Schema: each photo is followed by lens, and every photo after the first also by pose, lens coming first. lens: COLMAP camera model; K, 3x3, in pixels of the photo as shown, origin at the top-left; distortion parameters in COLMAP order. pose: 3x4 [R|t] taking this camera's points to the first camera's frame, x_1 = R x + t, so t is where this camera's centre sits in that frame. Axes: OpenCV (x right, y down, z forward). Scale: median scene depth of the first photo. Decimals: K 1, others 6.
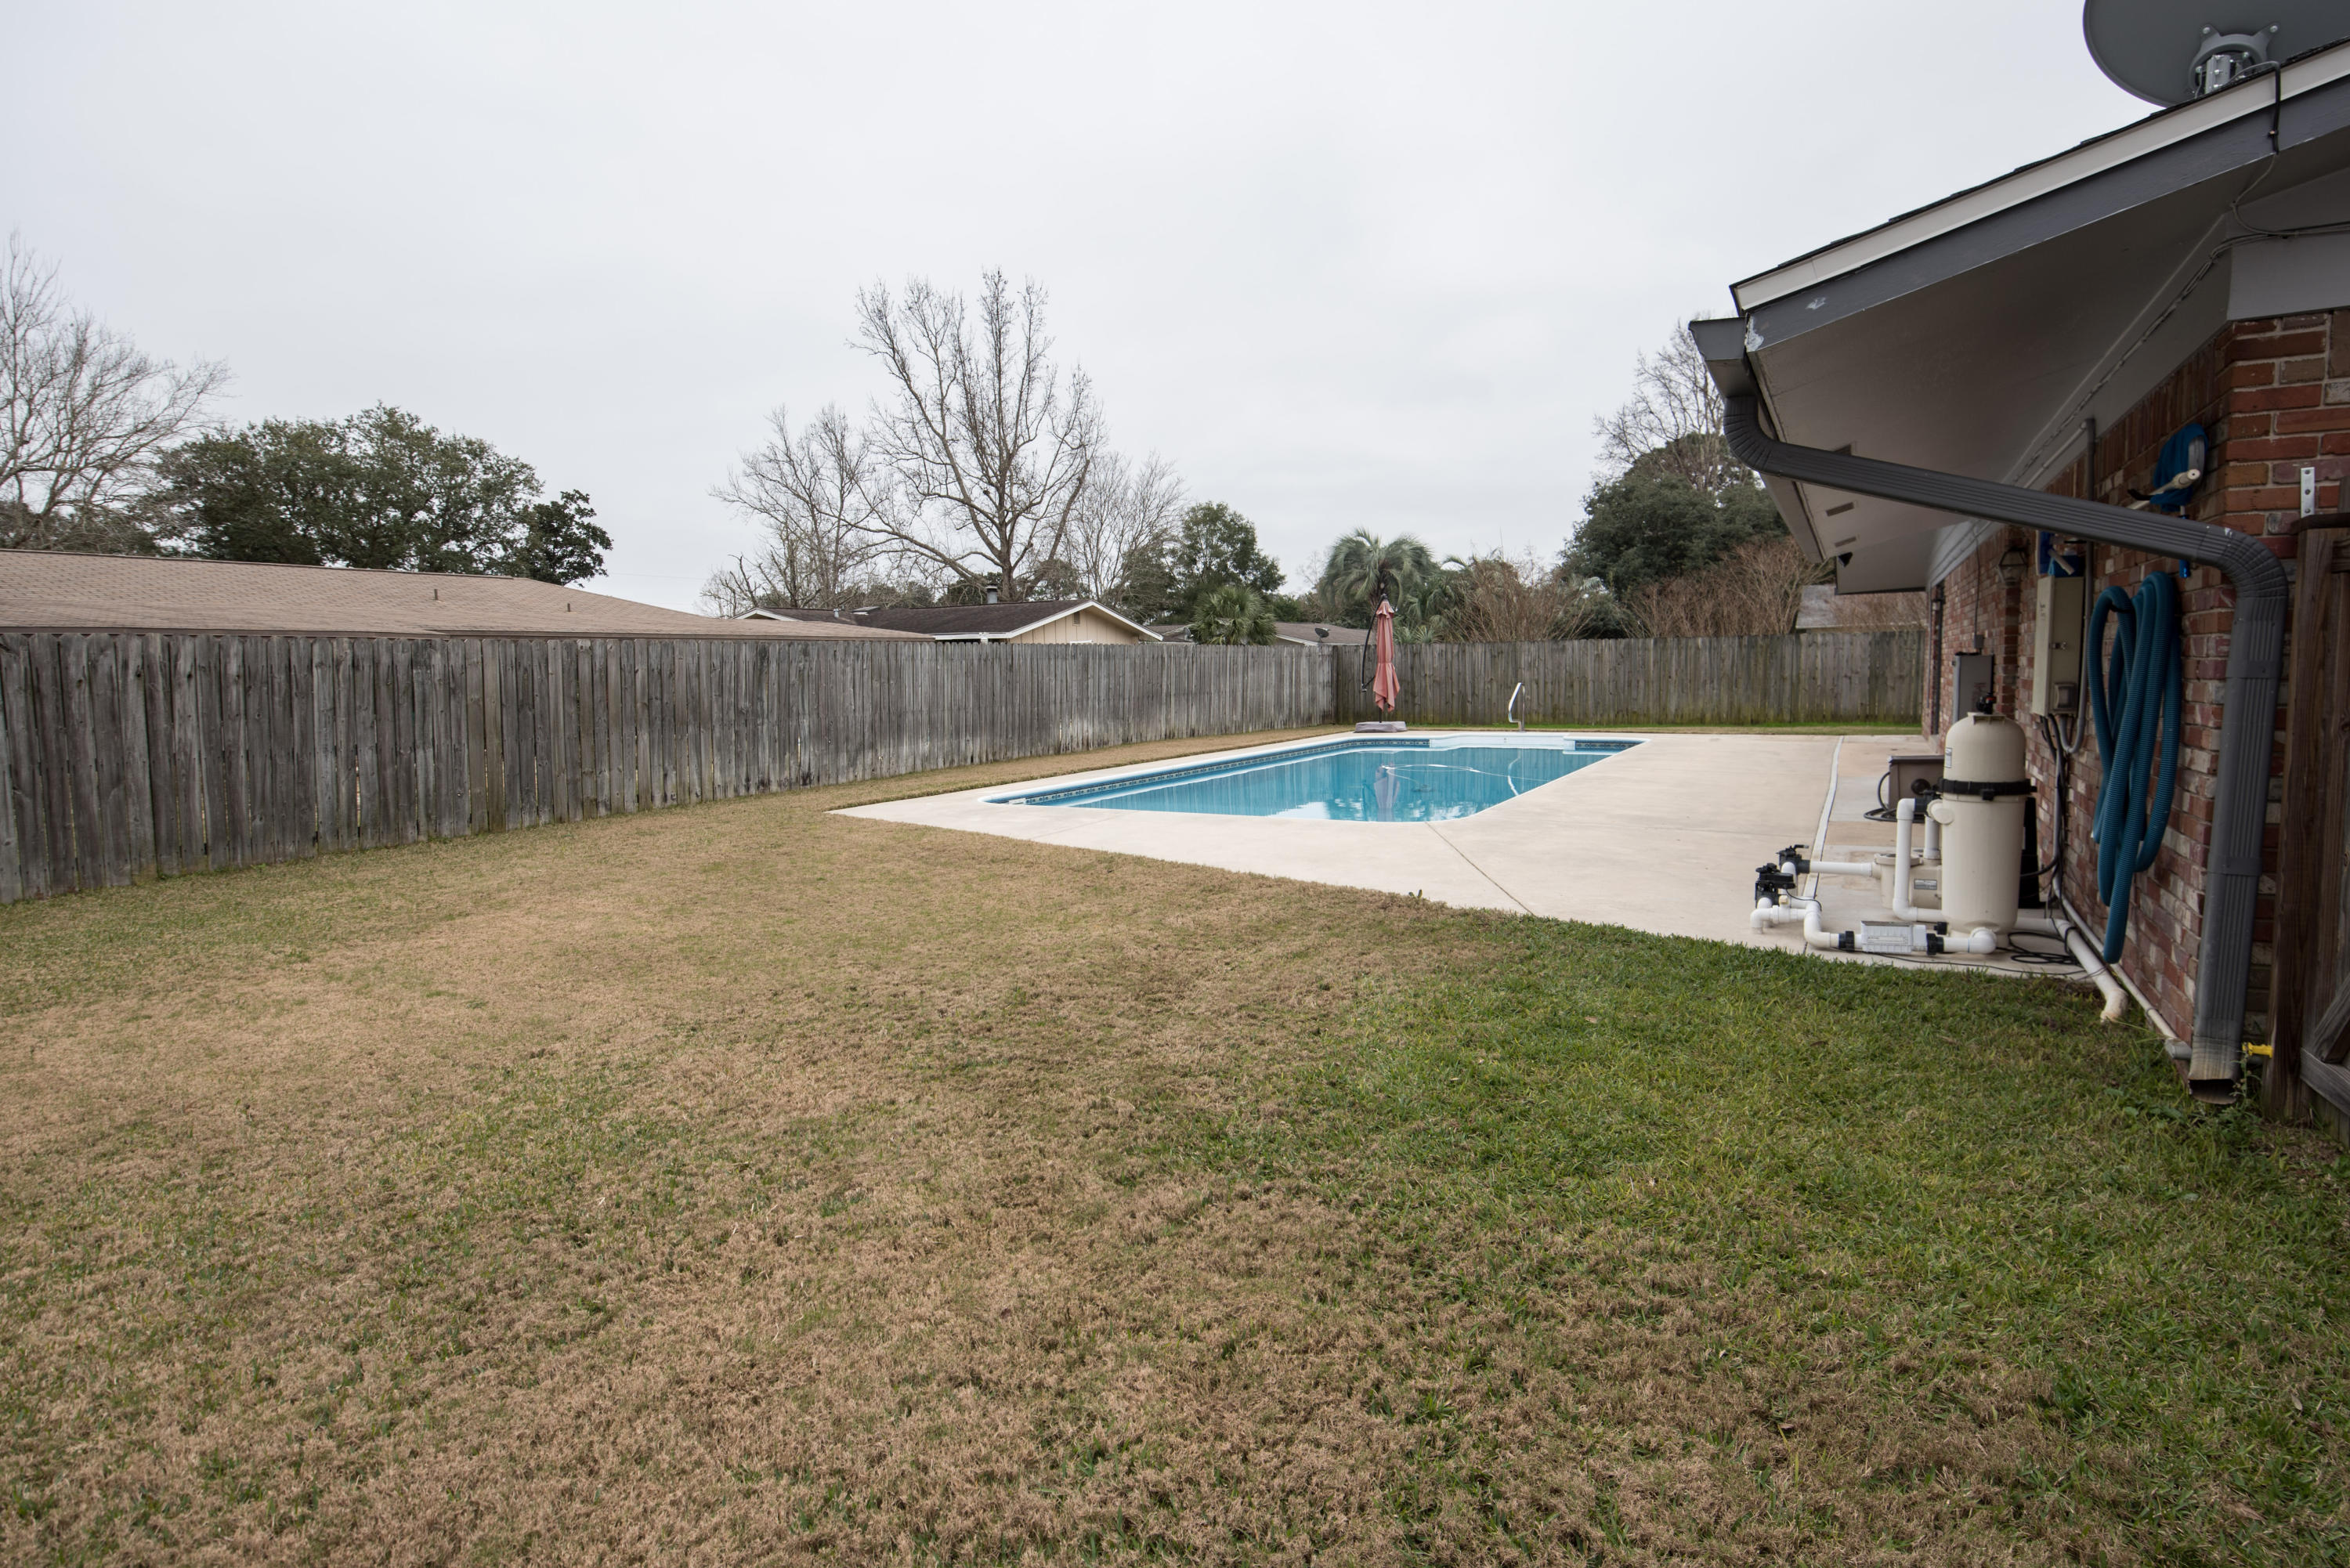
lens RADIAL K [[1231.1, 0, 1190.4], [0, 1231.1, 808.7], [0, 0, 1]] dist [-0.027185, 0.000081]
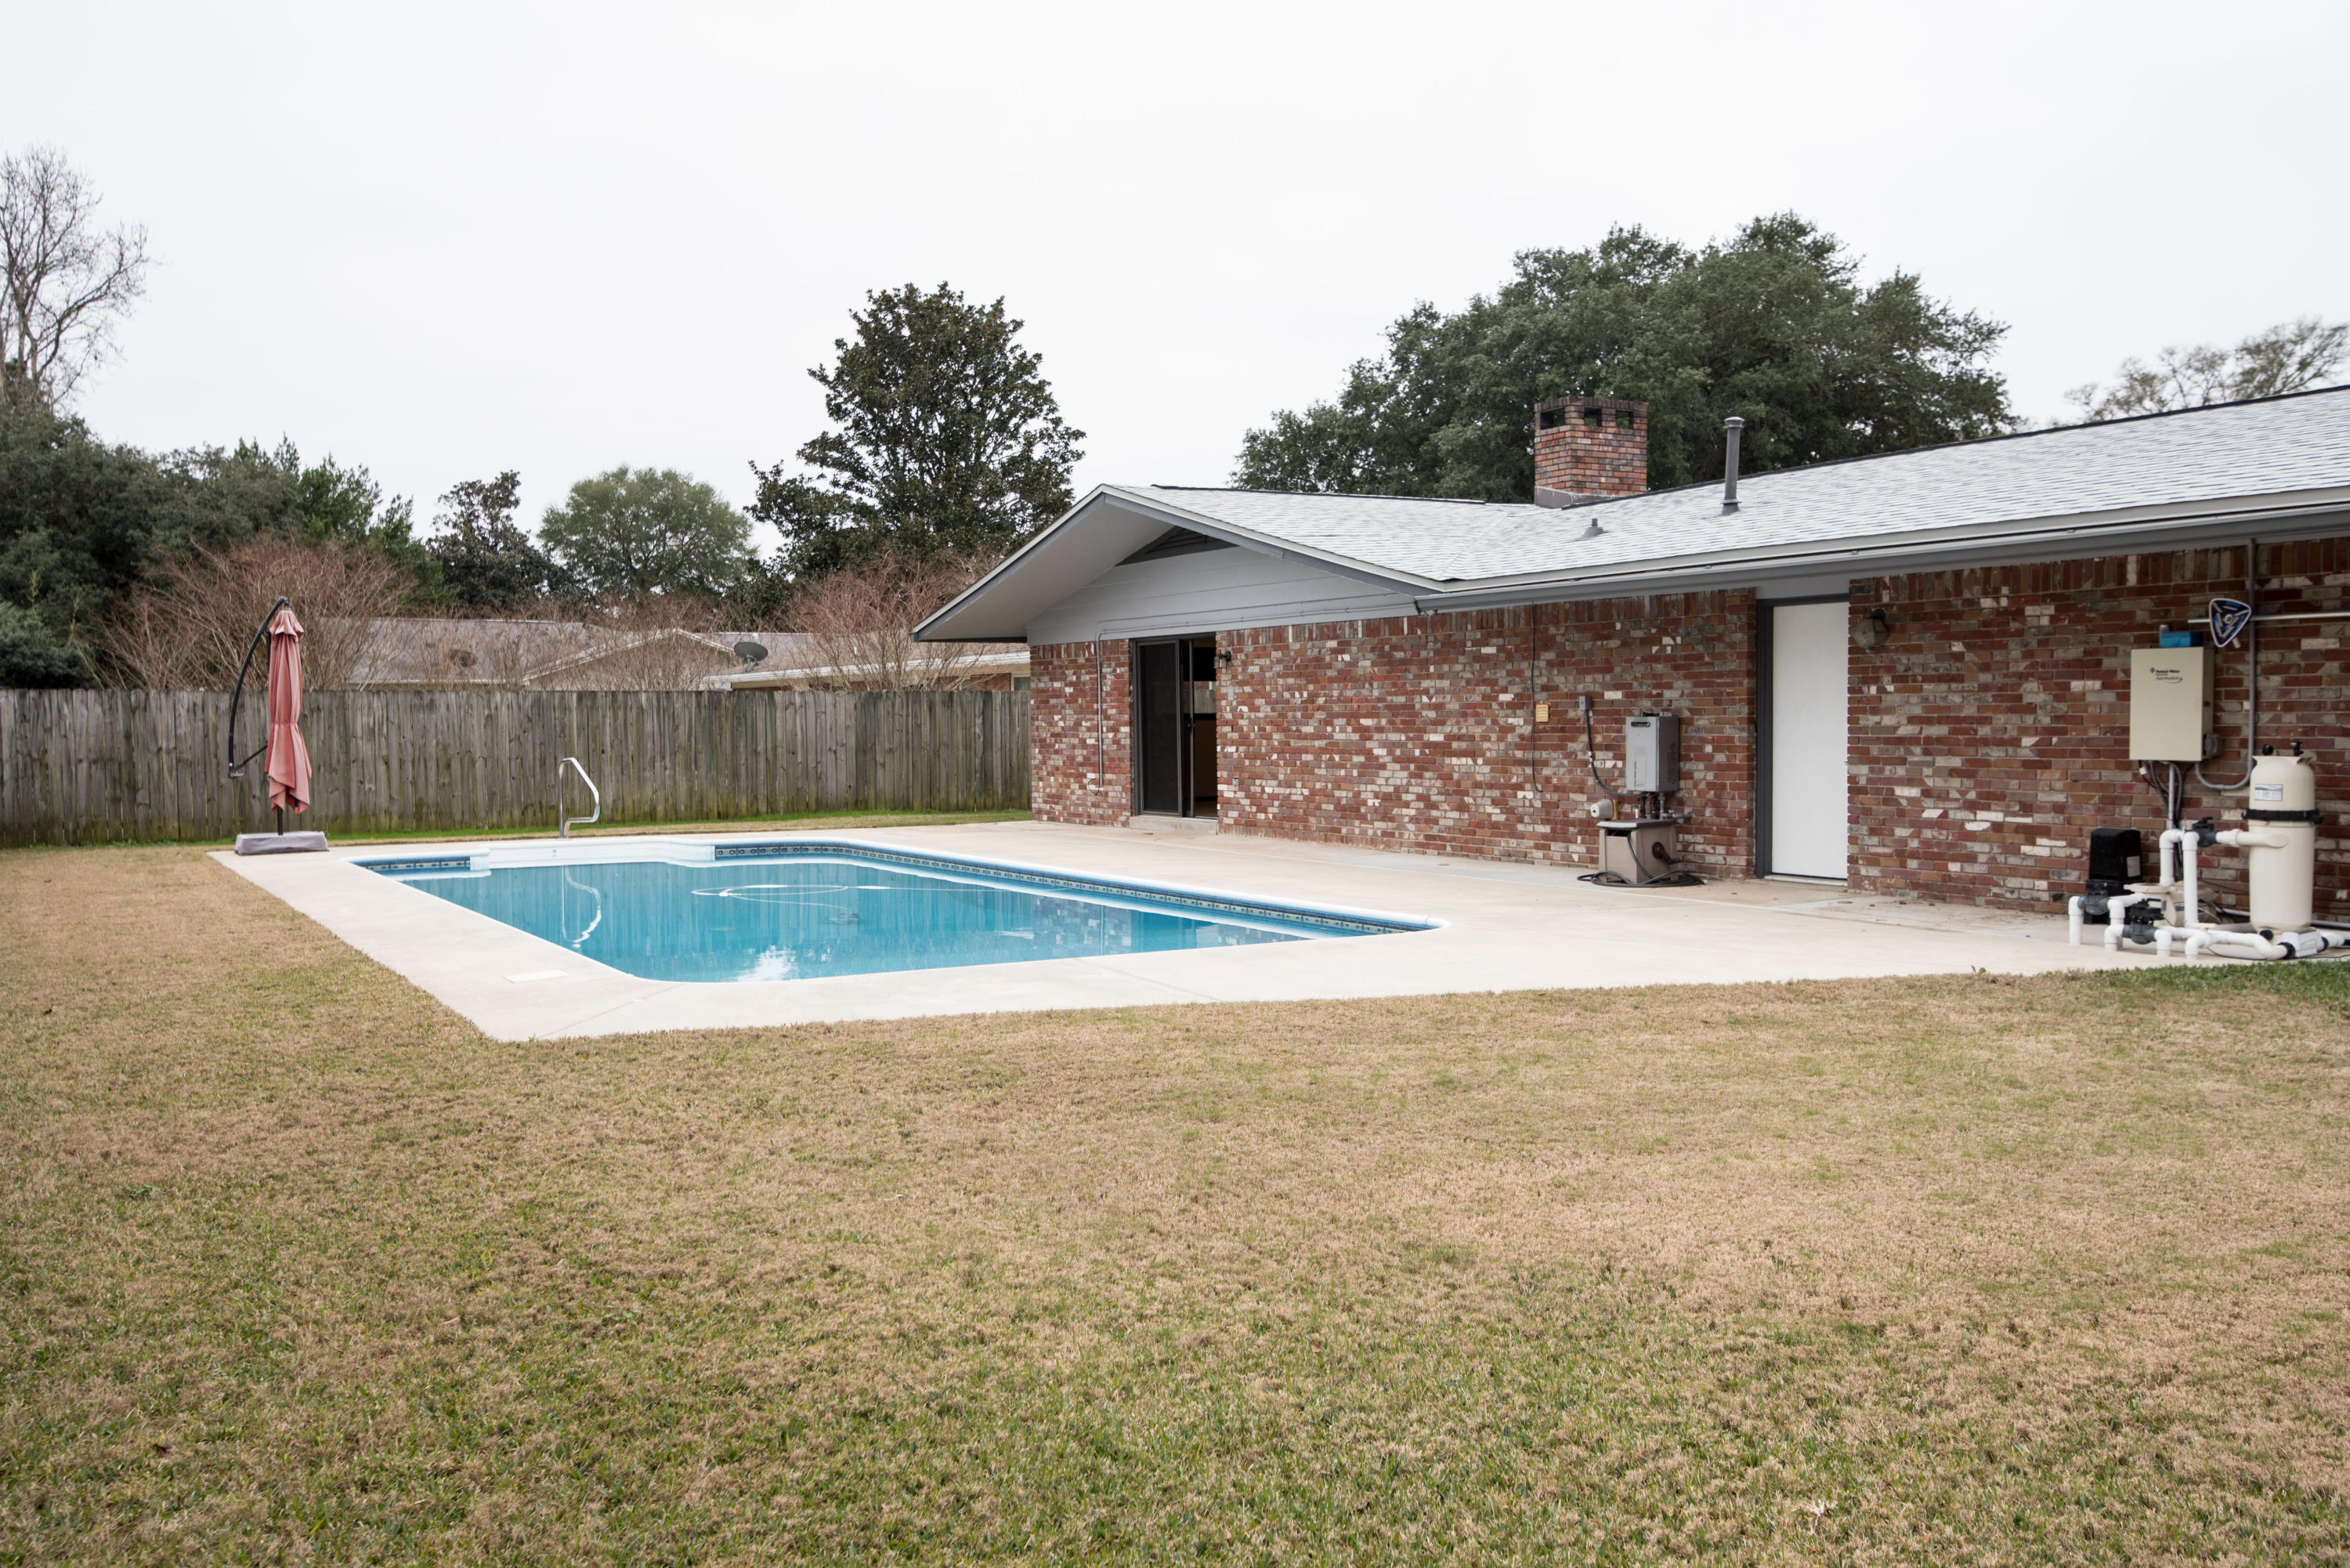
lens RADIAL K [[1951.5, 0, 1188.0], [0, 1951.5, 765.5], [0, 0, 1]] dist [0.060254, 0.012853]
pose [[0.512429, -0.003966, 0.858720, -0.356601], [0.096704, 0.993895, -0.053116, -0.015138], [-0.853267, 0.110260, 0.509684, 0.211078]]
